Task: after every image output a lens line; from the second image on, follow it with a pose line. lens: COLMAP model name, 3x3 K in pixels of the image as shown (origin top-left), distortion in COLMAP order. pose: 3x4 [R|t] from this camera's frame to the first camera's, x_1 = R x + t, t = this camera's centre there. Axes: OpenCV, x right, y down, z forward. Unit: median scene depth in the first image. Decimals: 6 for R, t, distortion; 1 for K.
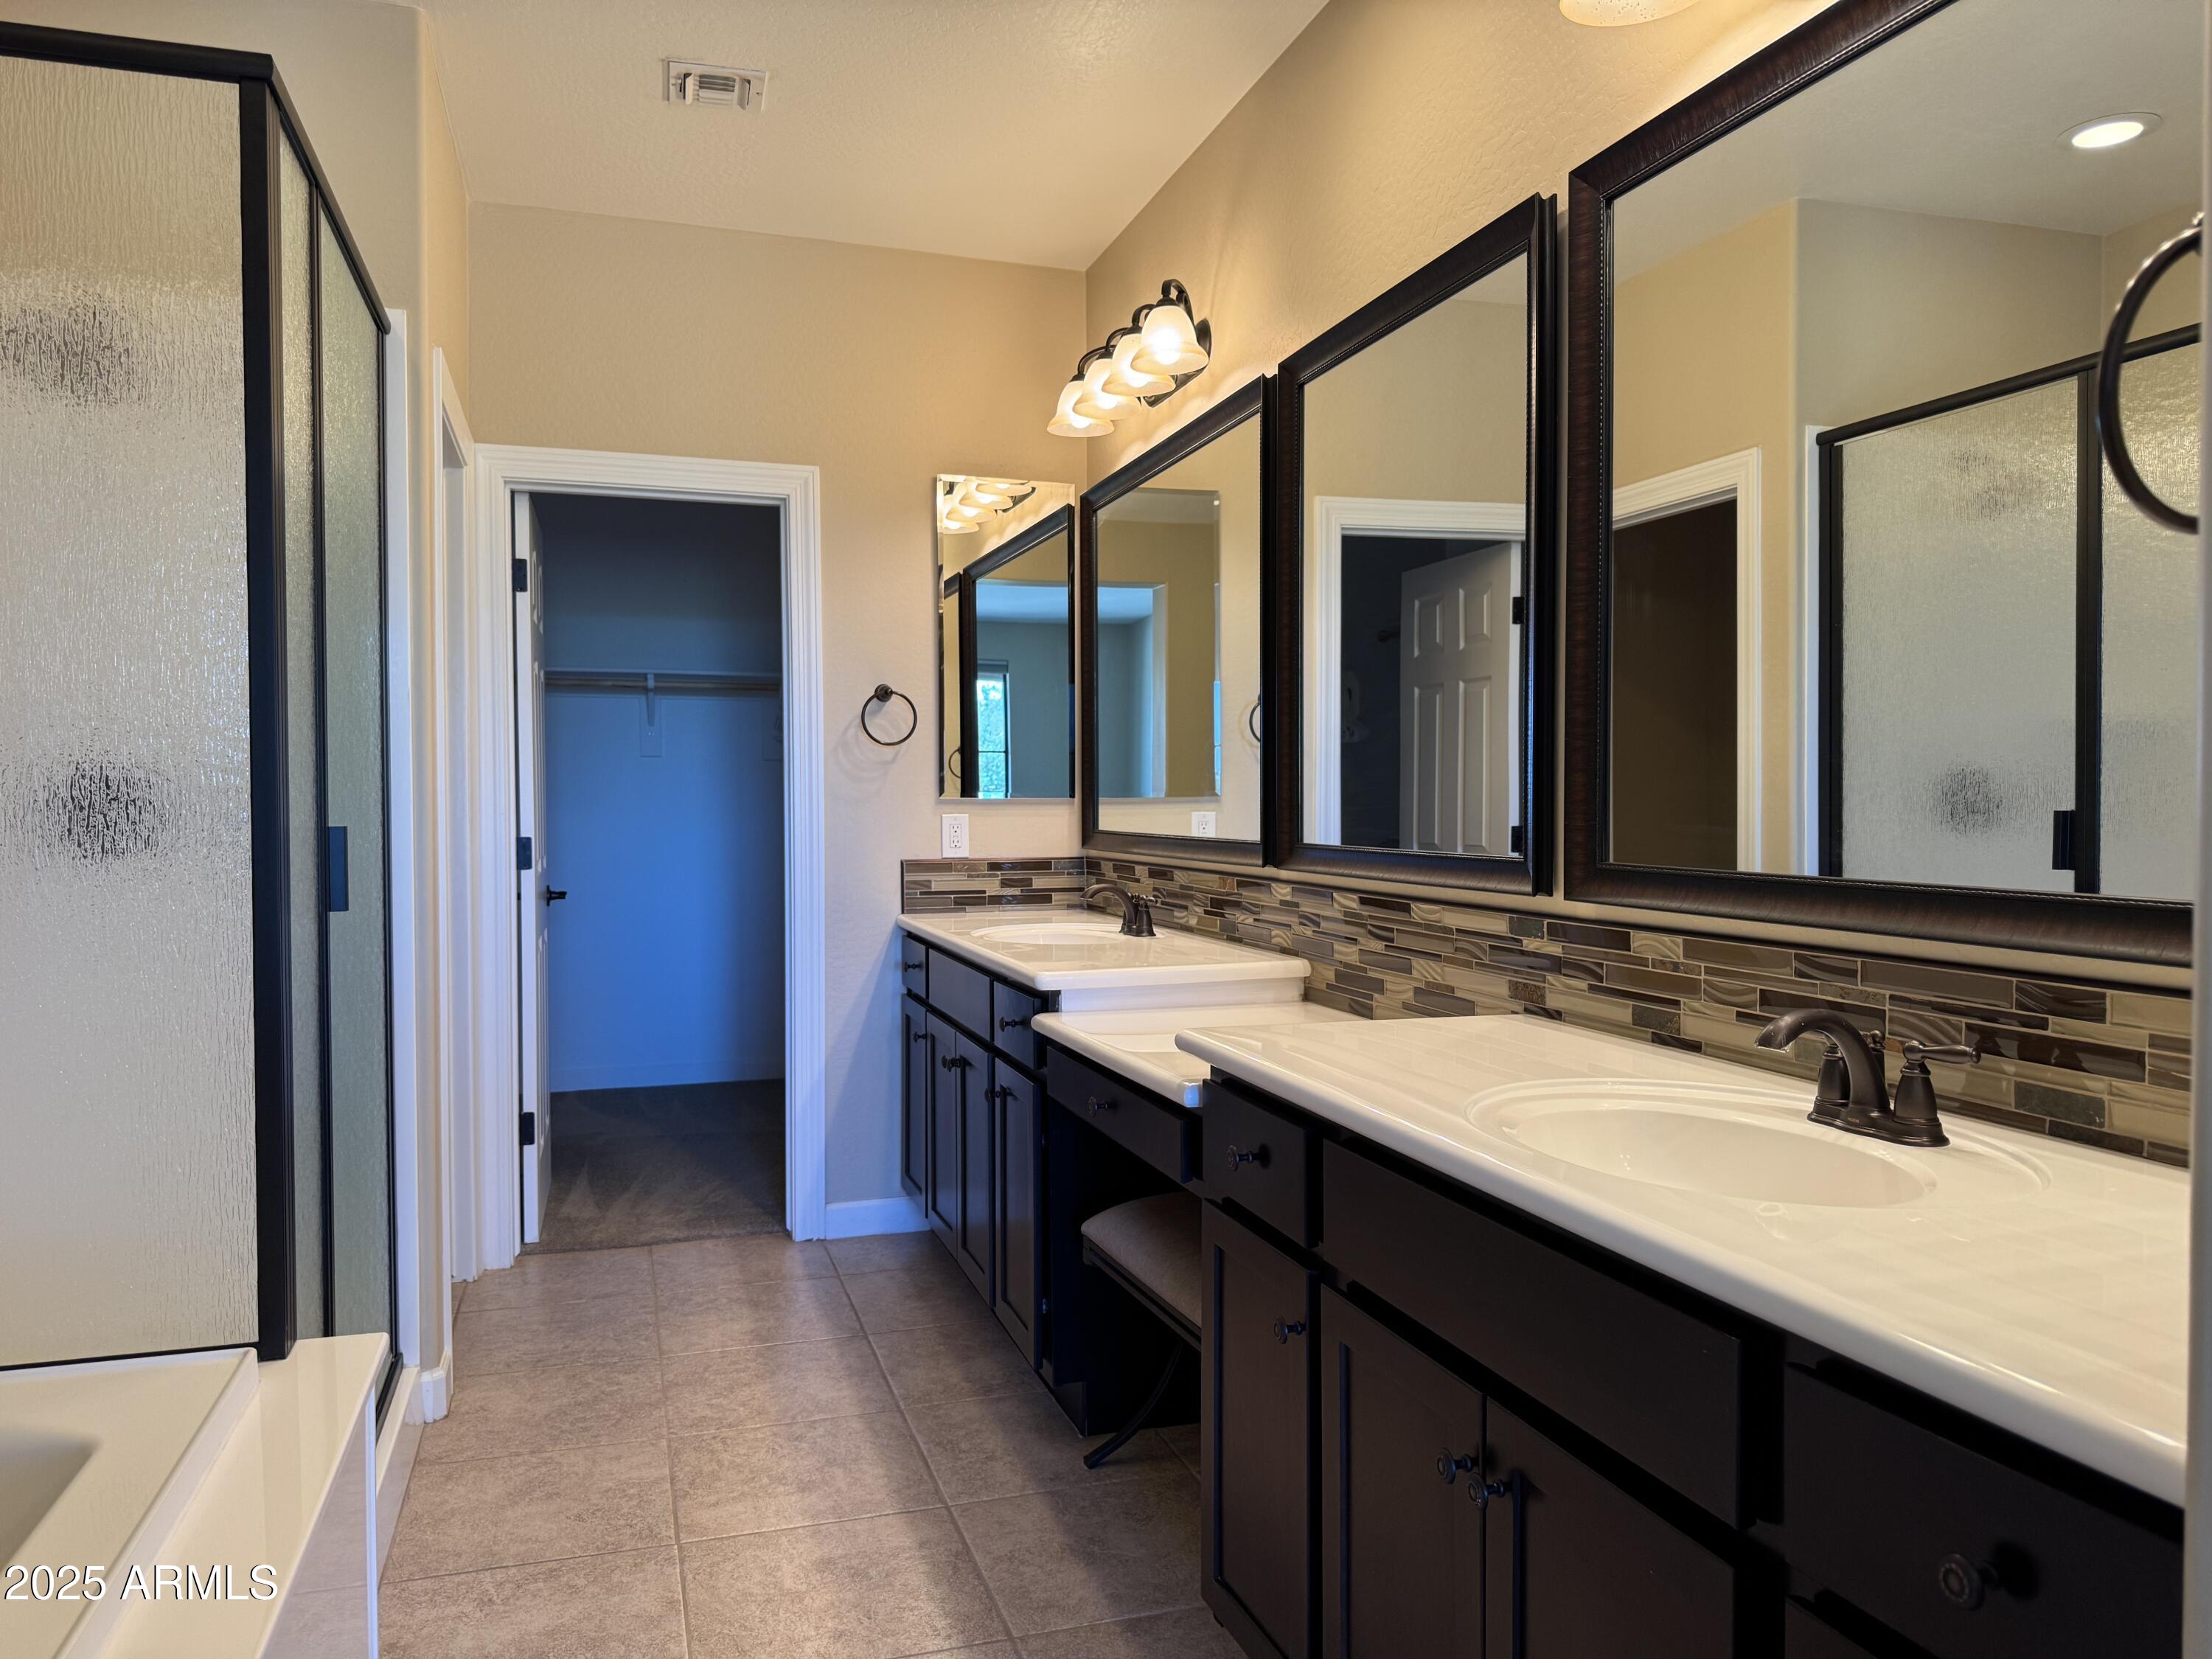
lens RADIAL K [[1577.6, 0, 1097.8], [0, 1577.6, 822.7], [0, 0, 1]] dist [0.008075, -0.006515]
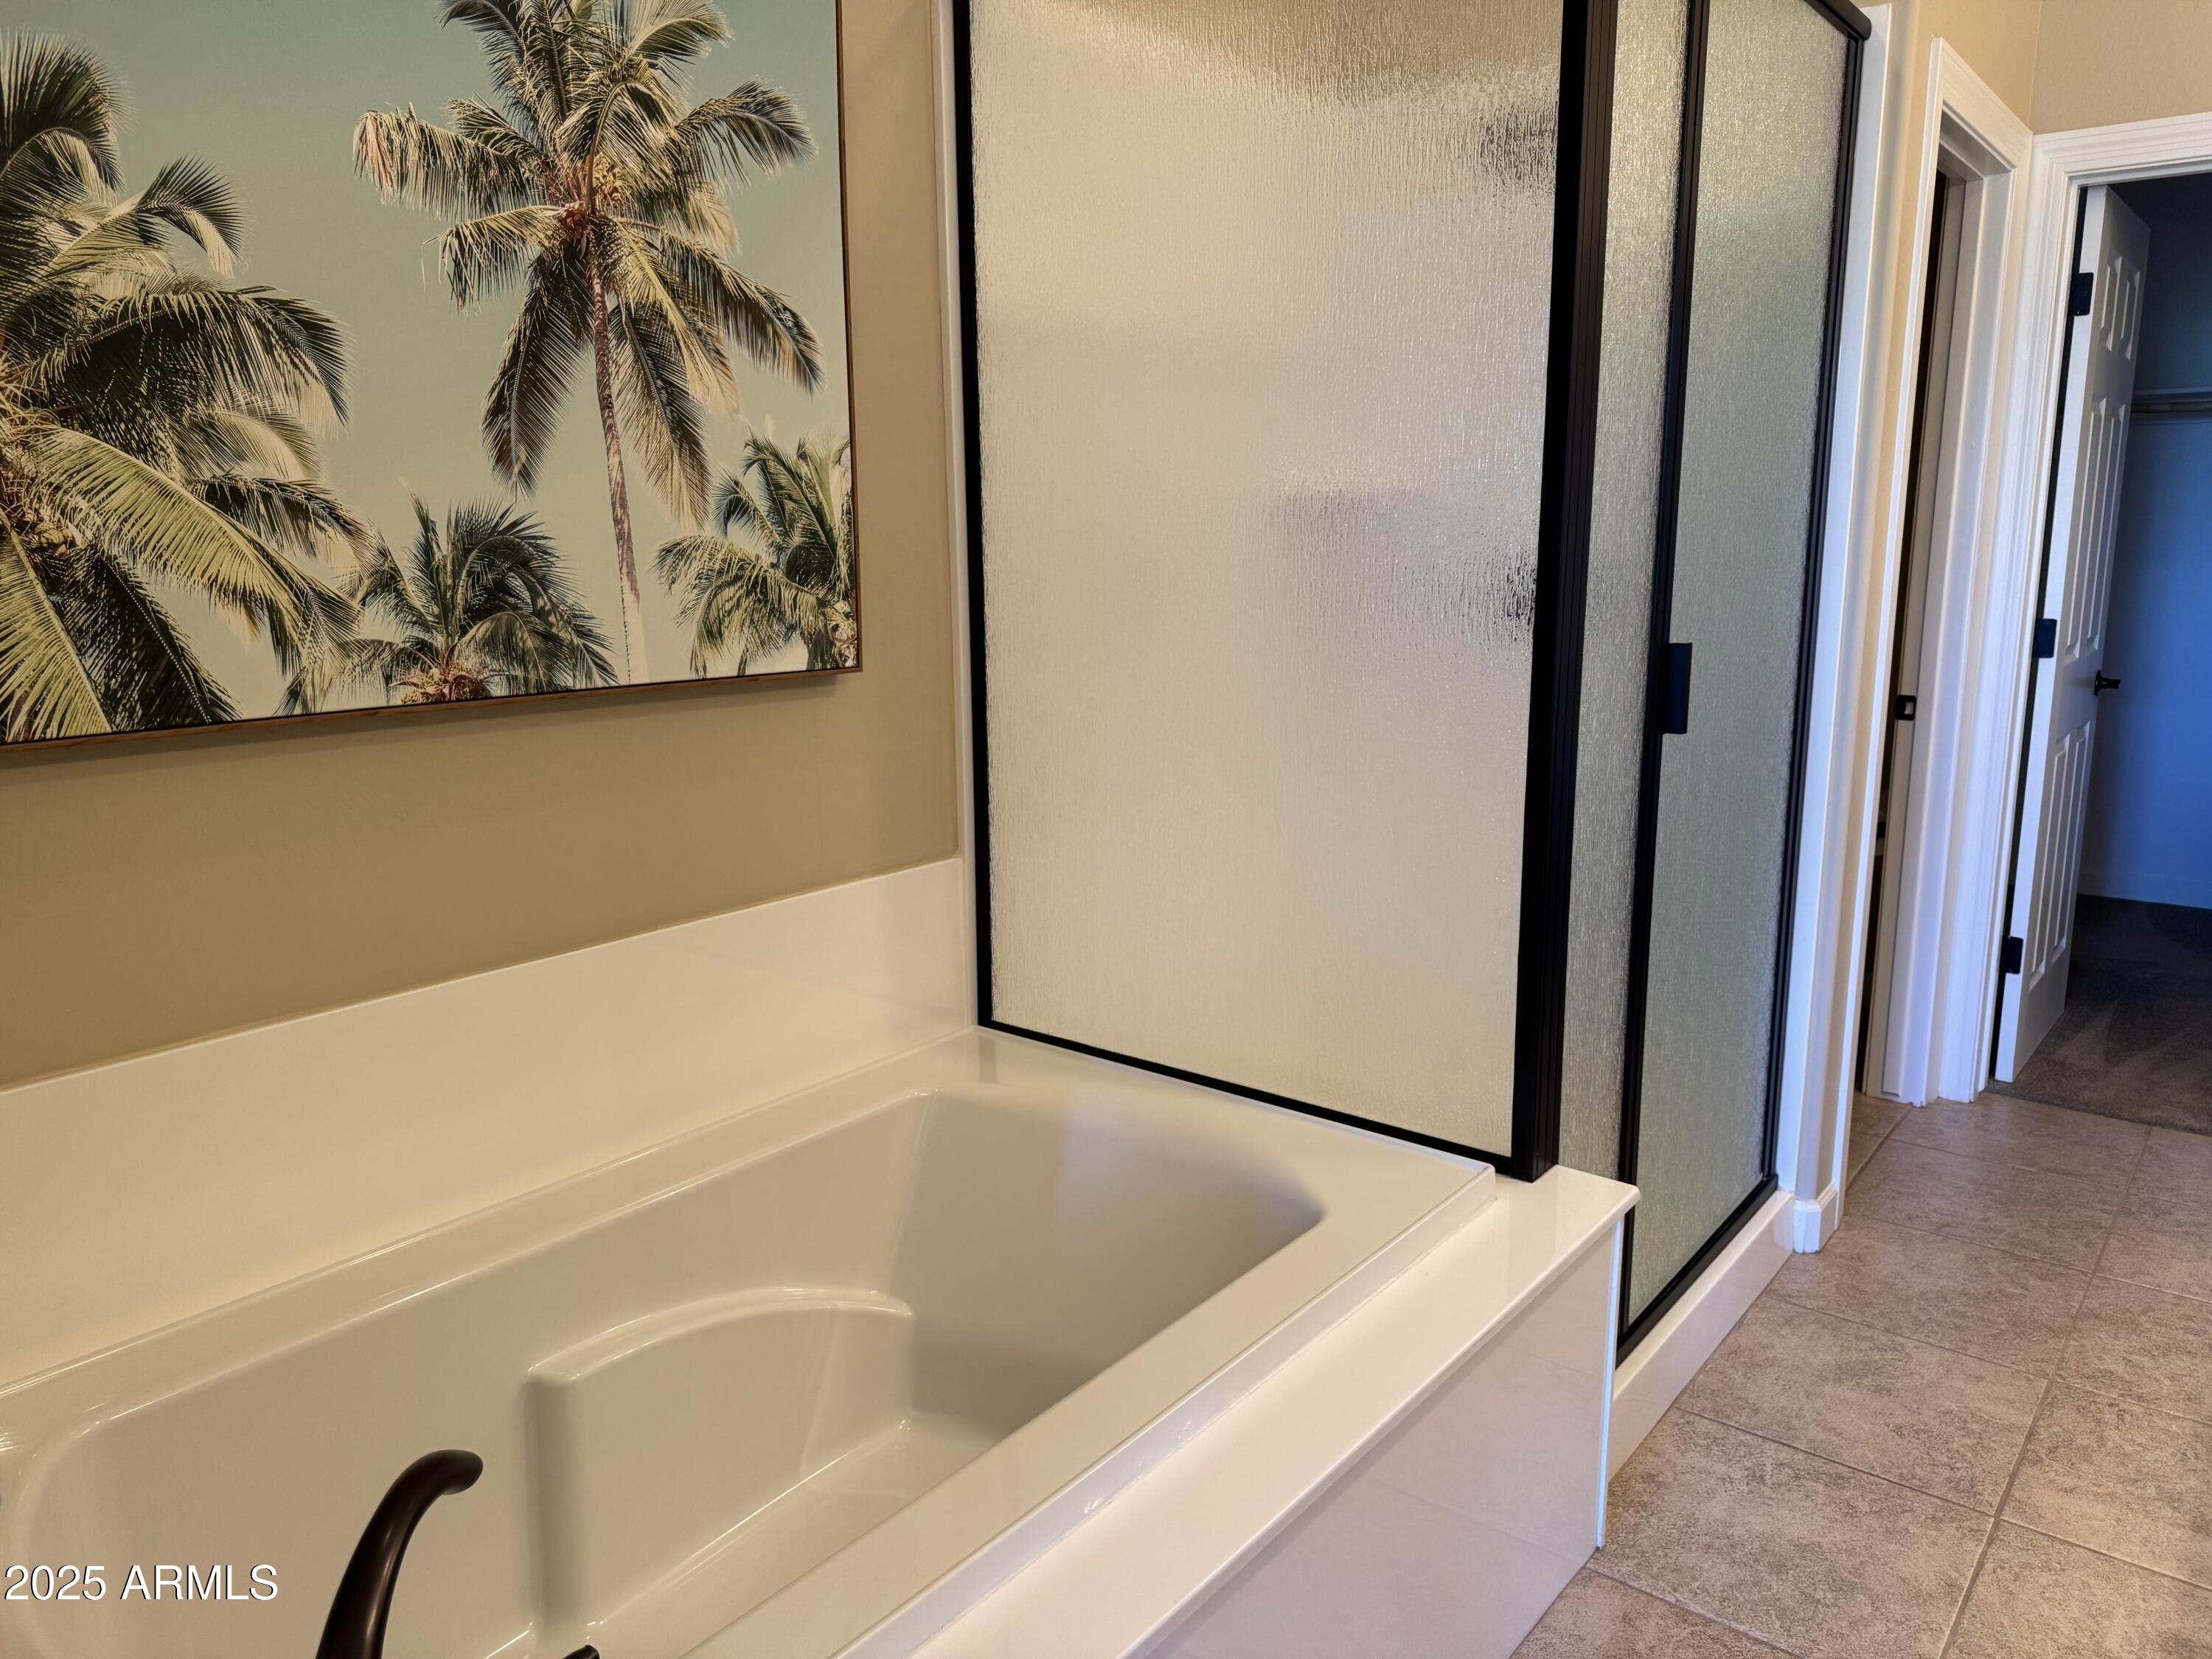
lens RADIAL K [[1577.6, 0, 1097.8], [0, 1577.6, 822.7], [0, 0, 1]] dist [0.008075, -0.006515]
pose [[0.562384, 0.151112, -0.812951, 0.080302], [-0.007292, 0.984027, 0.177868, -0.045092], [0.826844, -0.094102, 0.554504, 0.153418]]
